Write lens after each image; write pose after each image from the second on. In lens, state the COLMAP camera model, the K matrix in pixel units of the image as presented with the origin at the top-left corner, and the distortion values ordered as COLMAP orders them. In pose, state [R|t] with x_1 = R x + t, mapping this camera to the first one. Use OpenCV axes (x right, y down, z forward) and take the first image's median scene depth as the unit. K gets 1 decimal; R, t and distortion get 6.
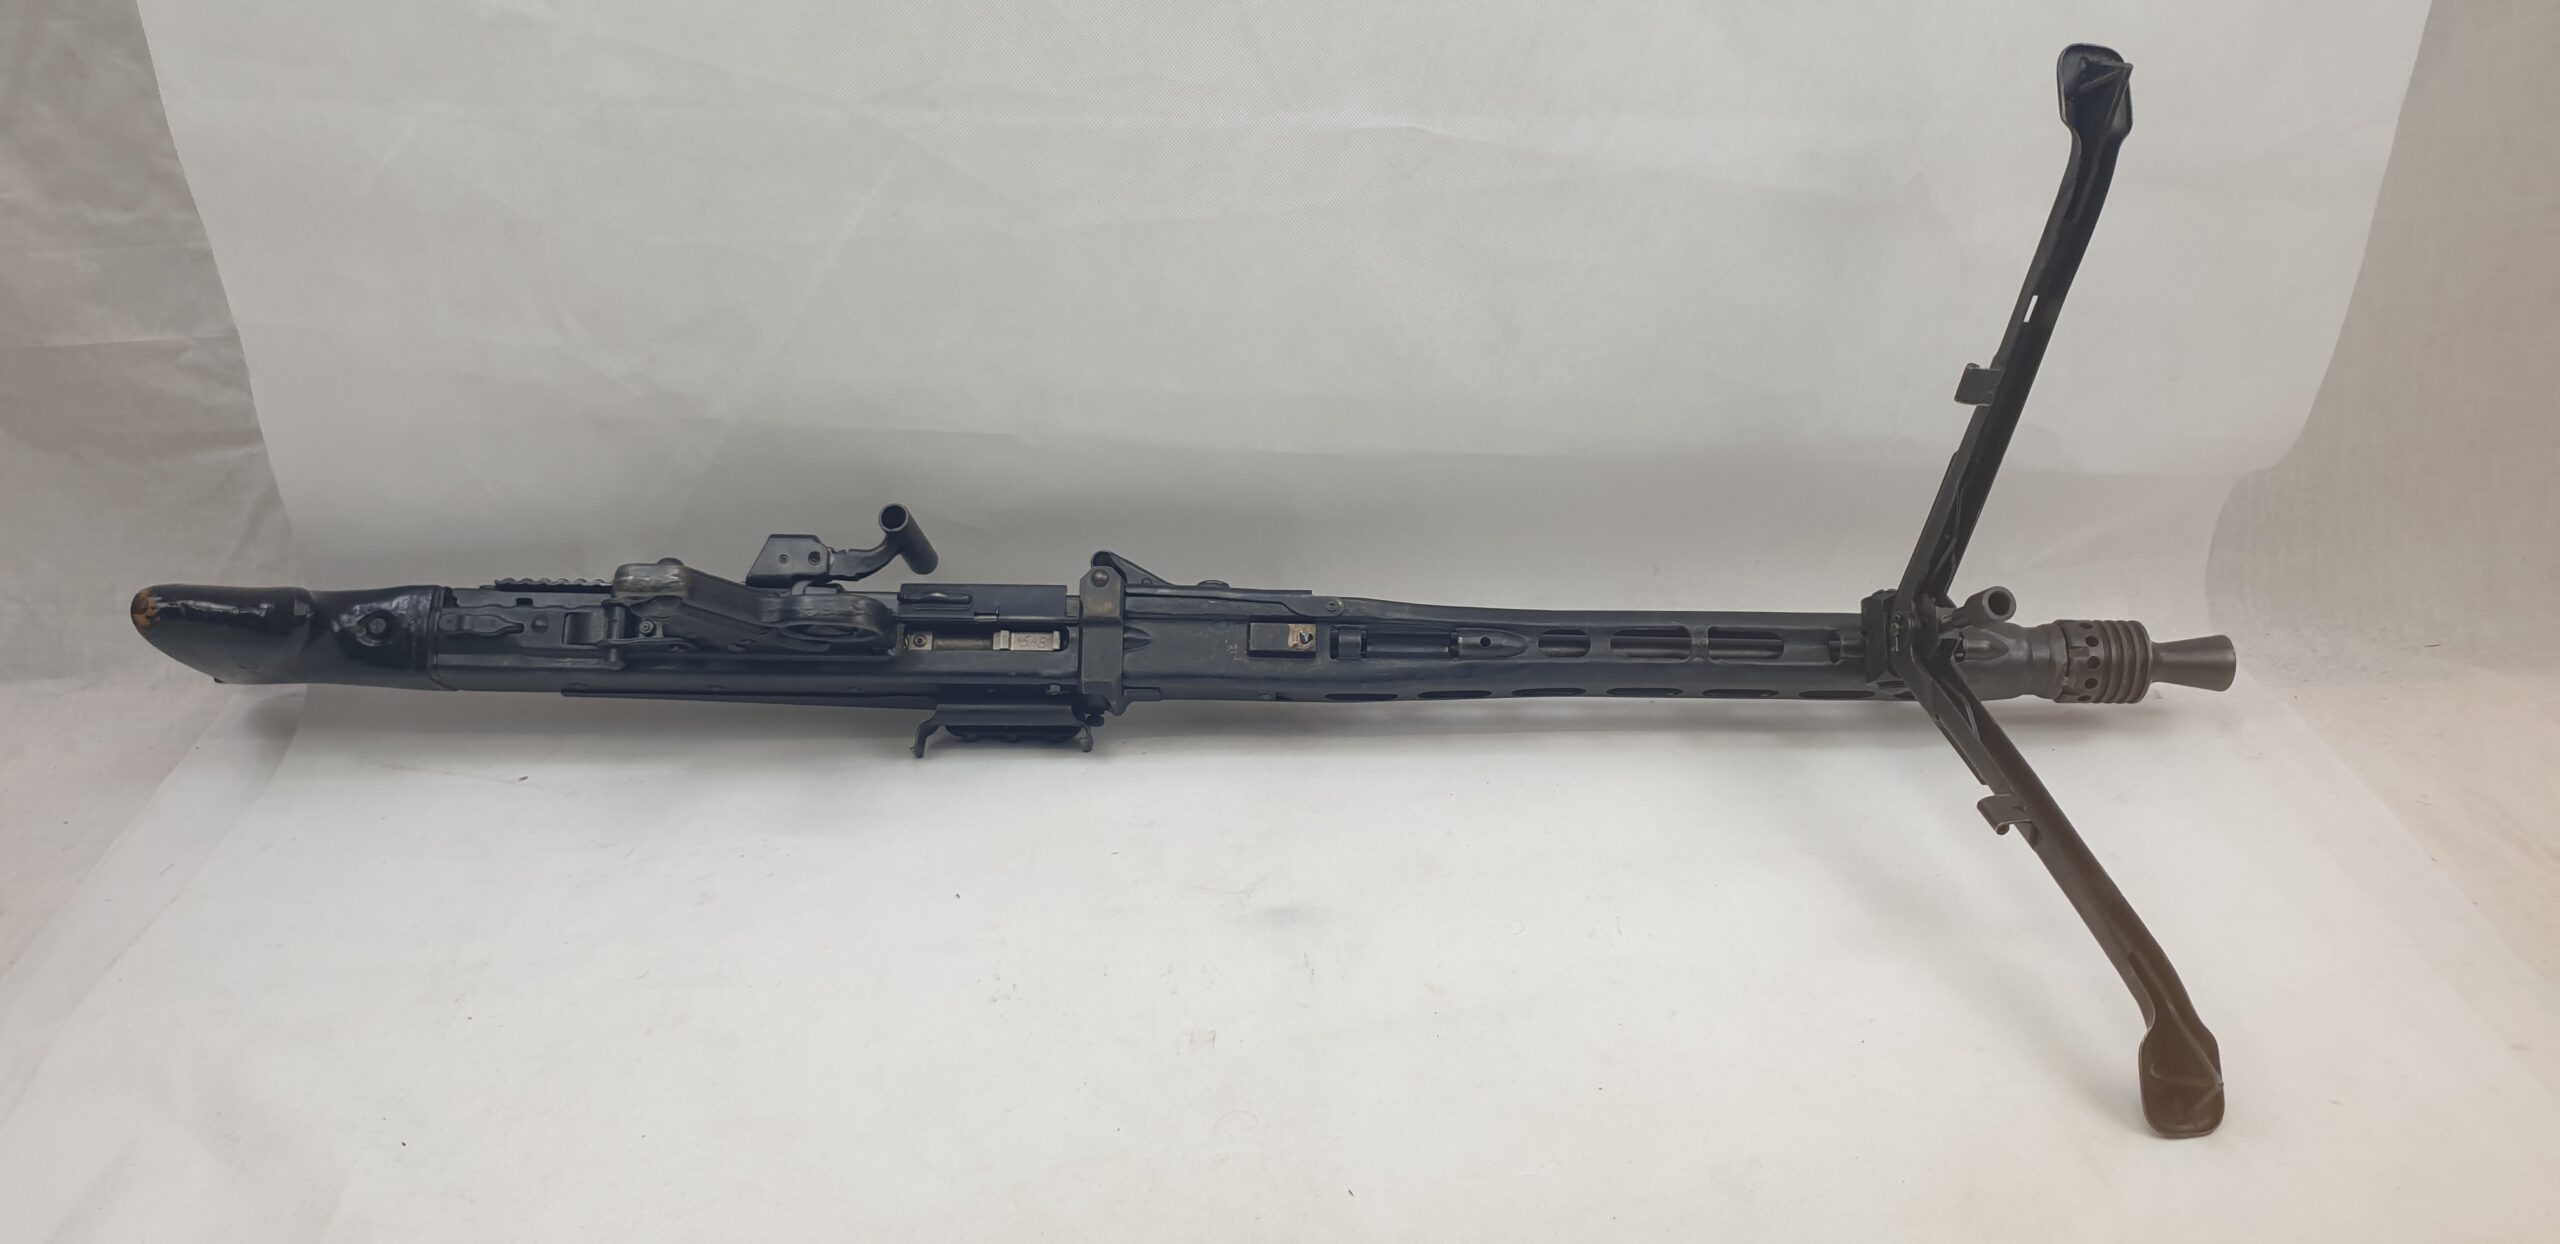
lens RADIAL K [[2028.4, 0, 1299.1], [0, 2028.4, 648.7], [0, 0, 1]] dist [-0.008625, -0.006732]
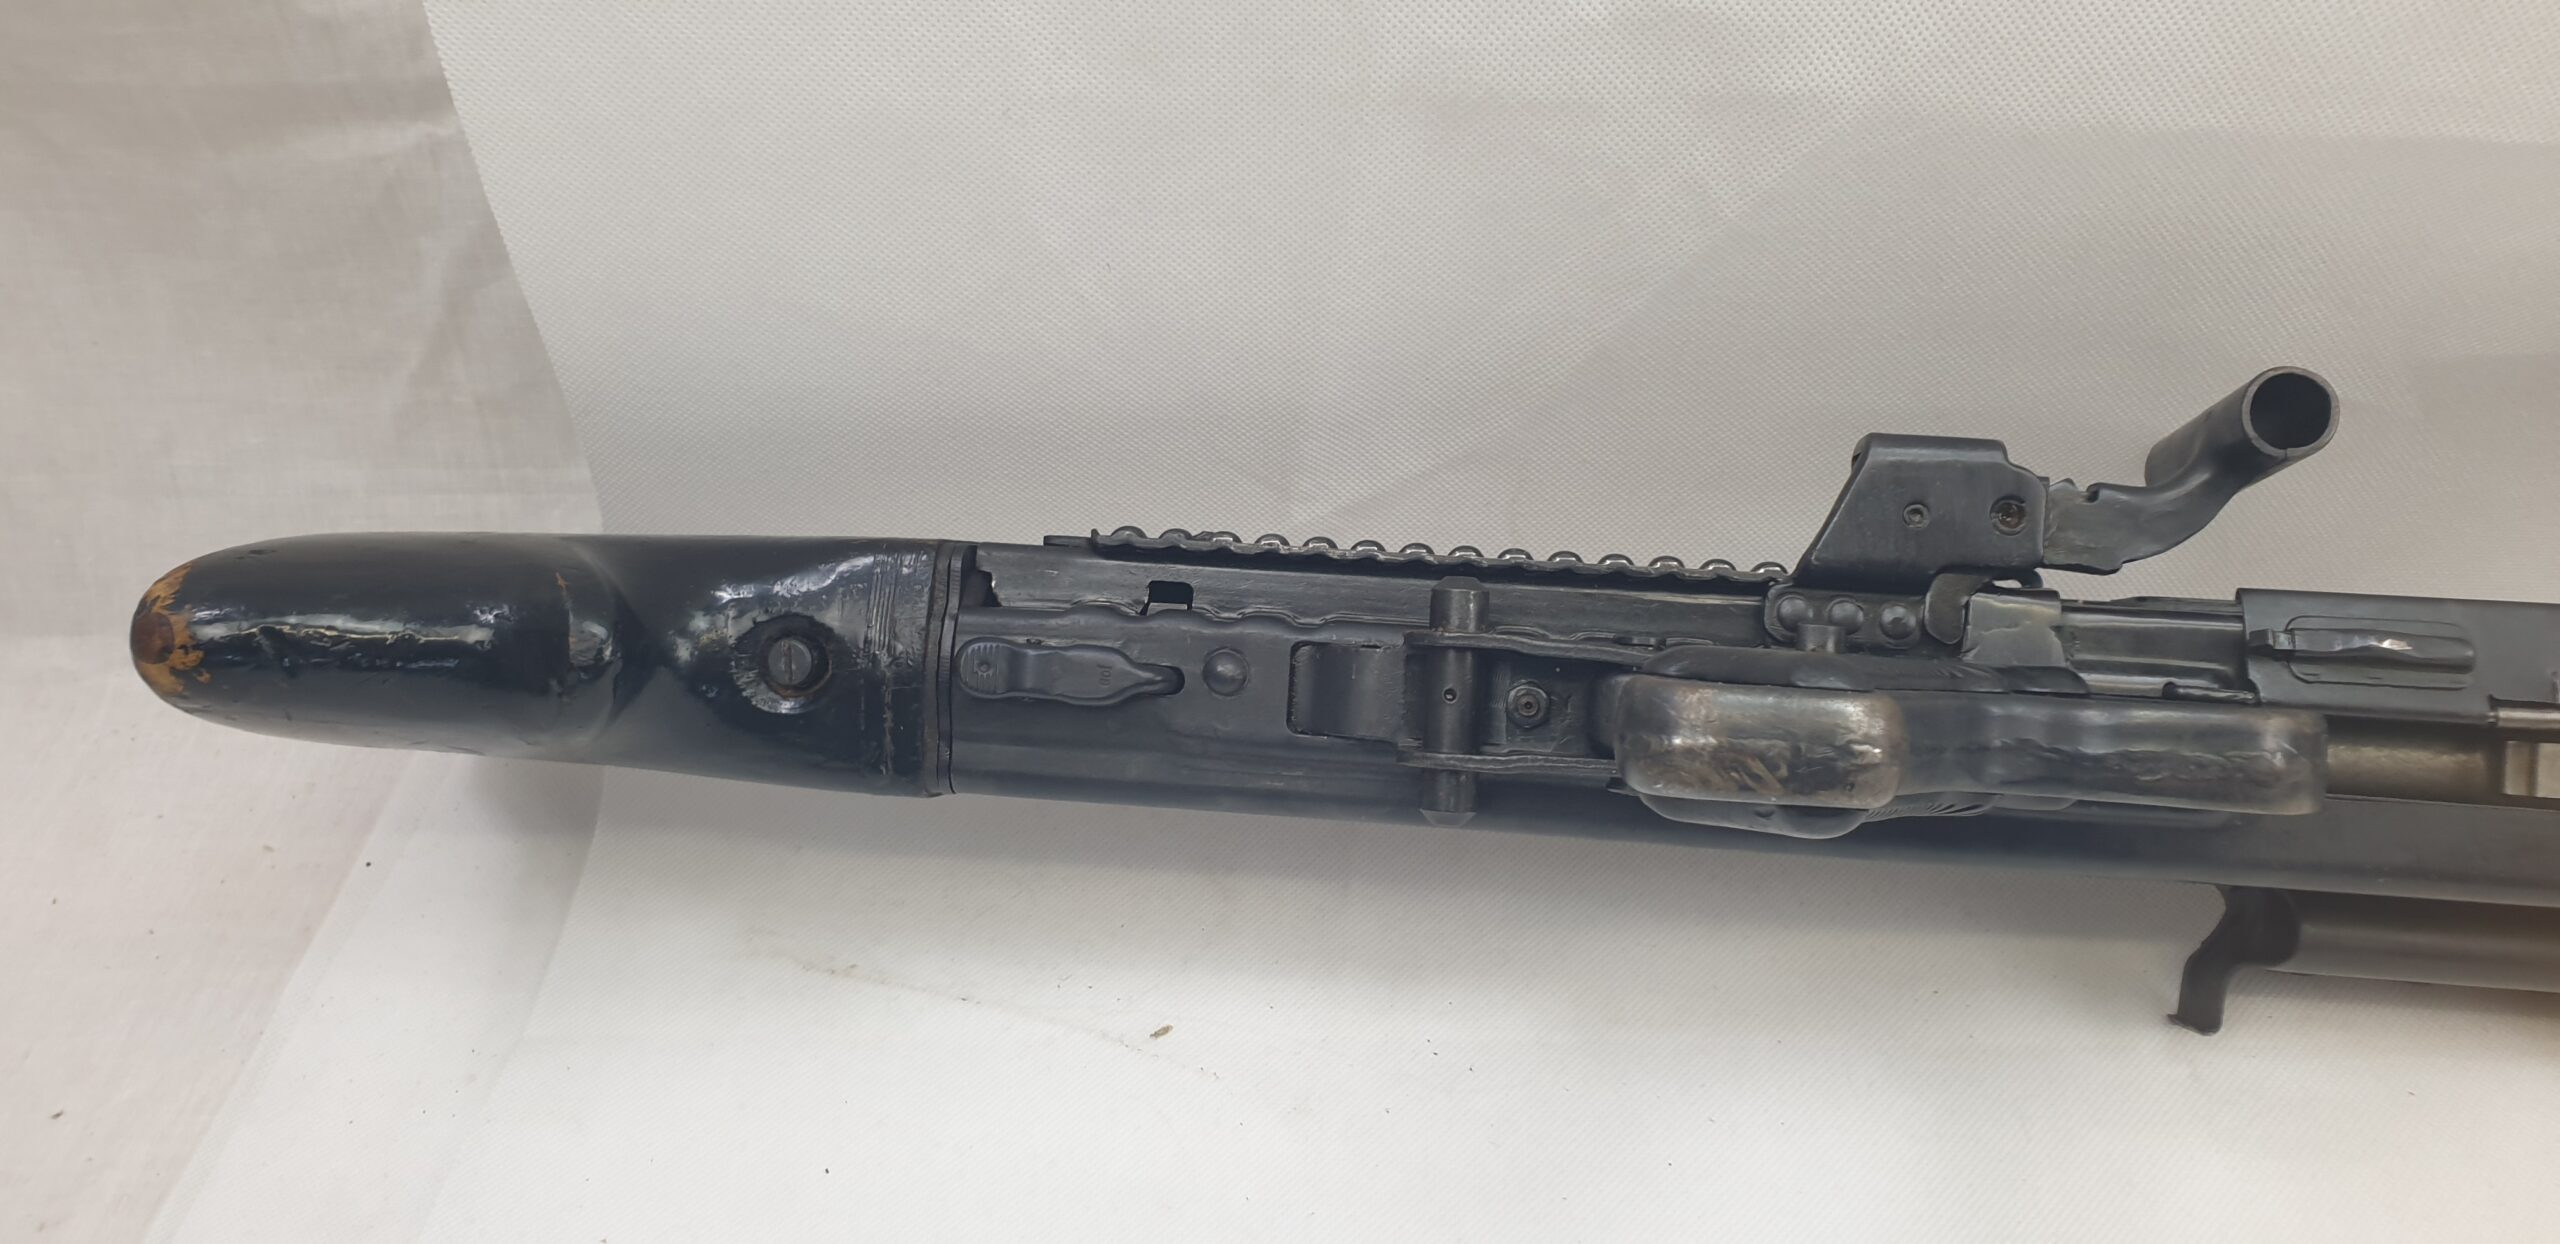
lens RADIAL K [[2052.0, 0, 1281.2], [0, 2052.0, 705.5], [0, 0, 1]] dist [-0.002655, -0.000539]
pose [[0.992633, 0.045823, -0.112161, -0.320646], [-0.017971, 0.971167, 0.237721, -0.092371], [0.119820, -0.233954, 0.964836, 0.640700]]
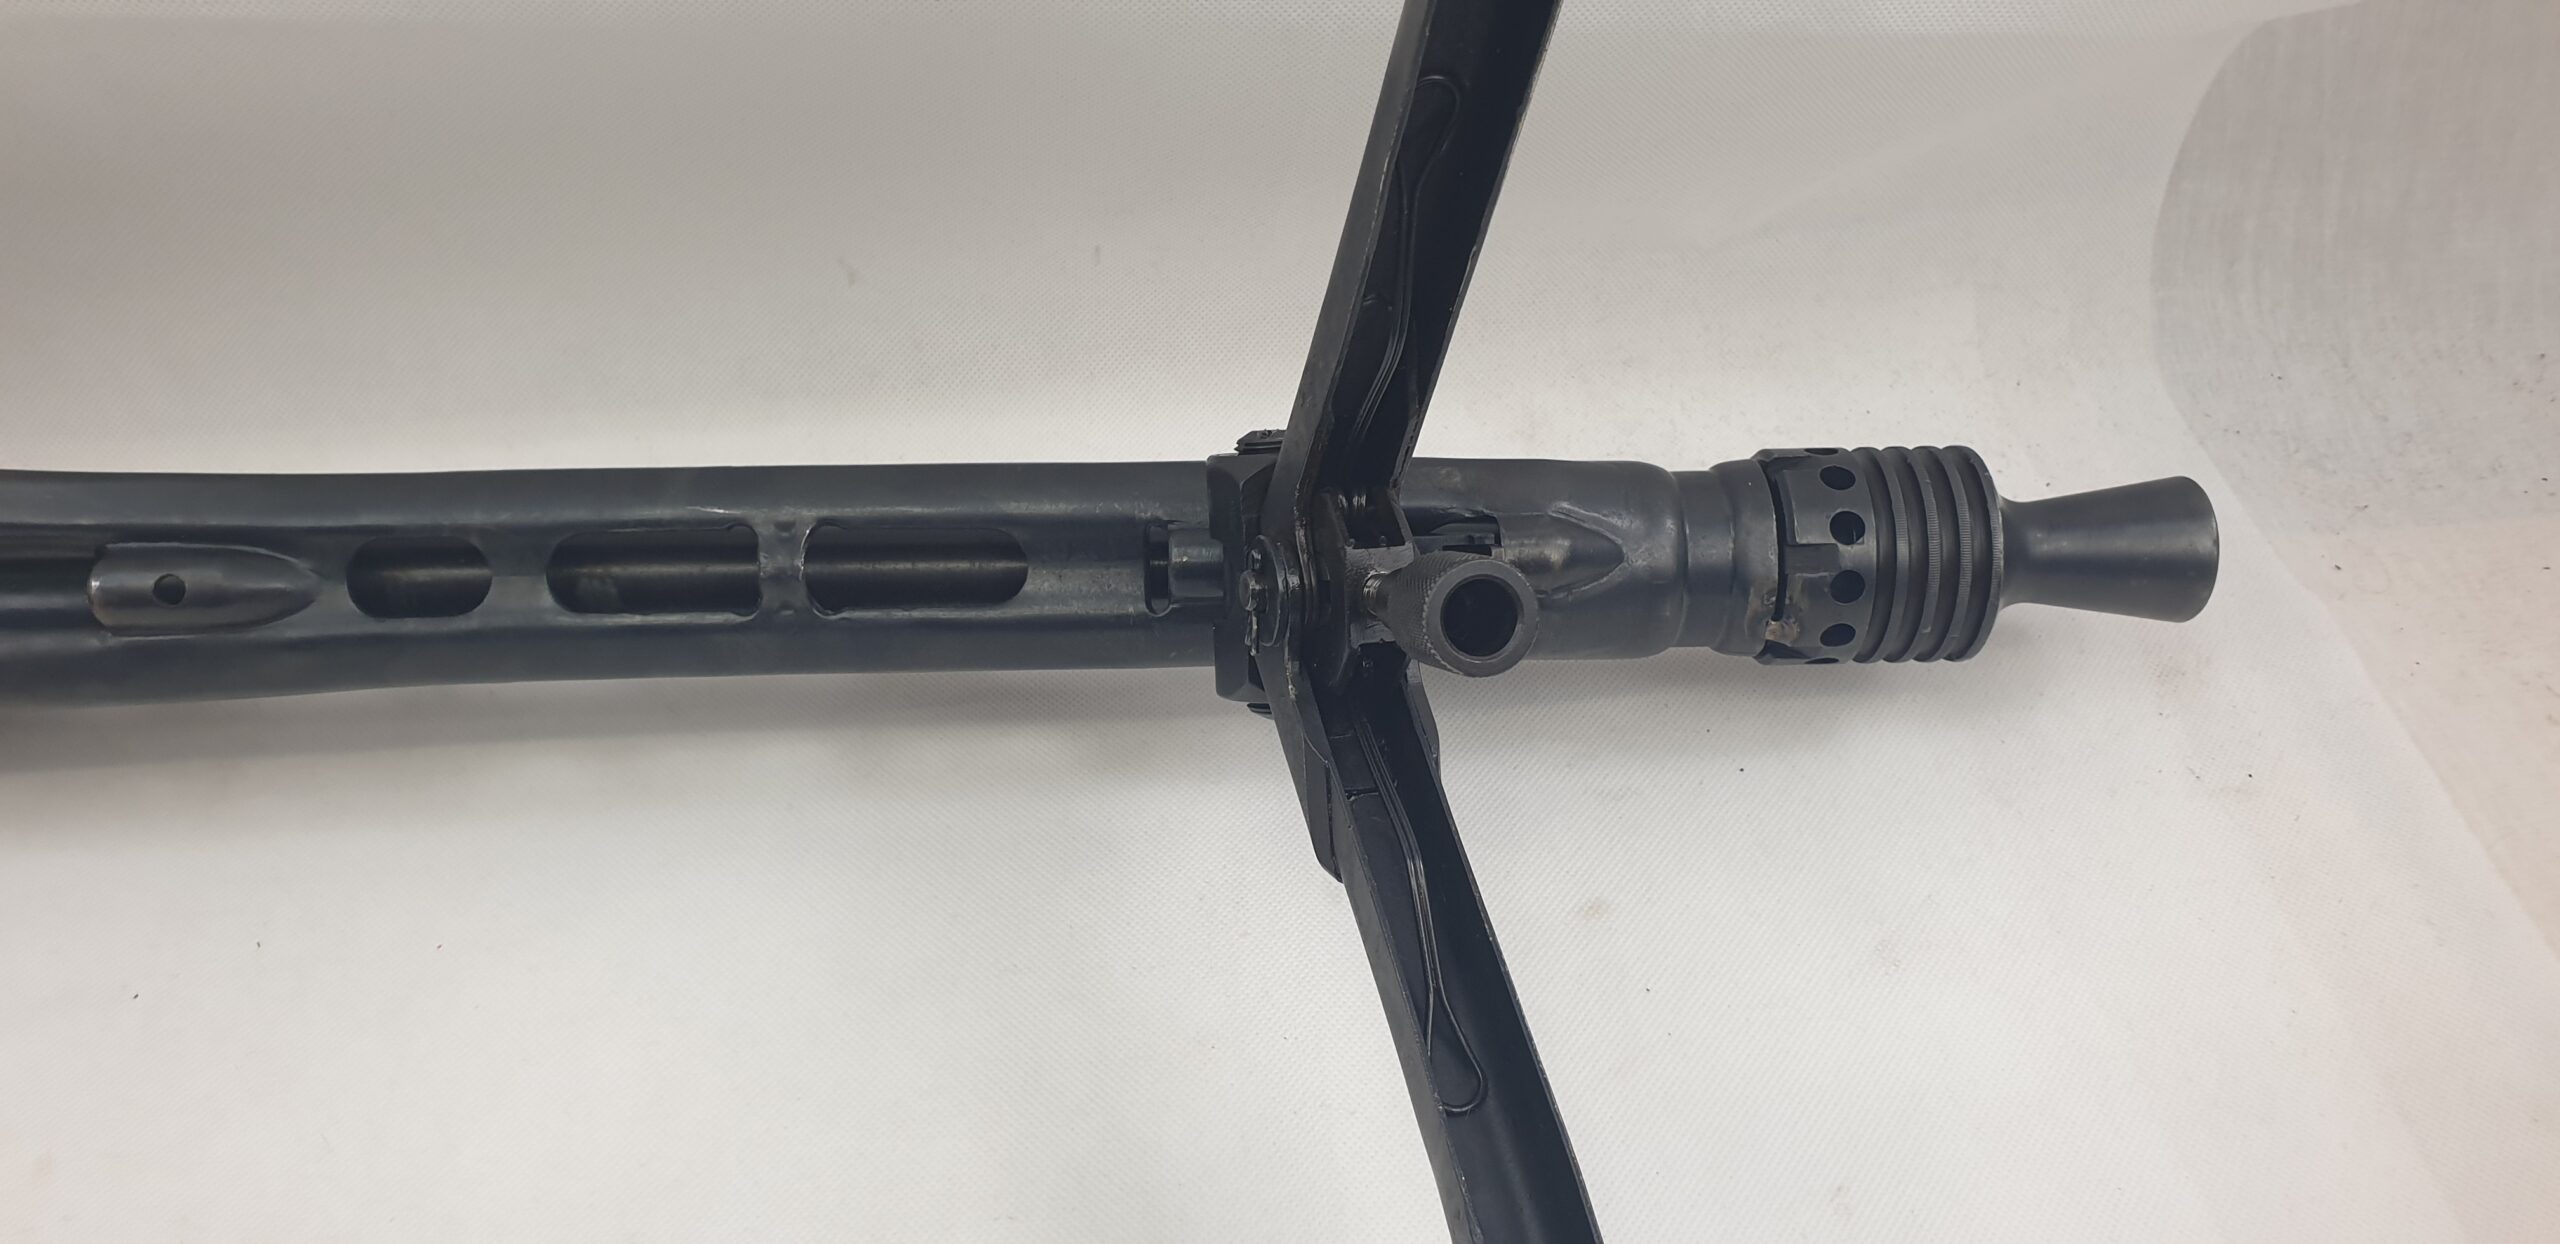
lens RADIAL K [[2170.3, 0, 1286.0], [0, 2170.3, 710.4], [0, 0, 1]] dist [0.001500, 0.001441]
pose [[0.997517, -0.036618, 0.060160, 0.259738], [0.017369, 0.955731, 0.293729, -0.088852], [-0.068252, -0.291955, 0.953994, 0.608063]]
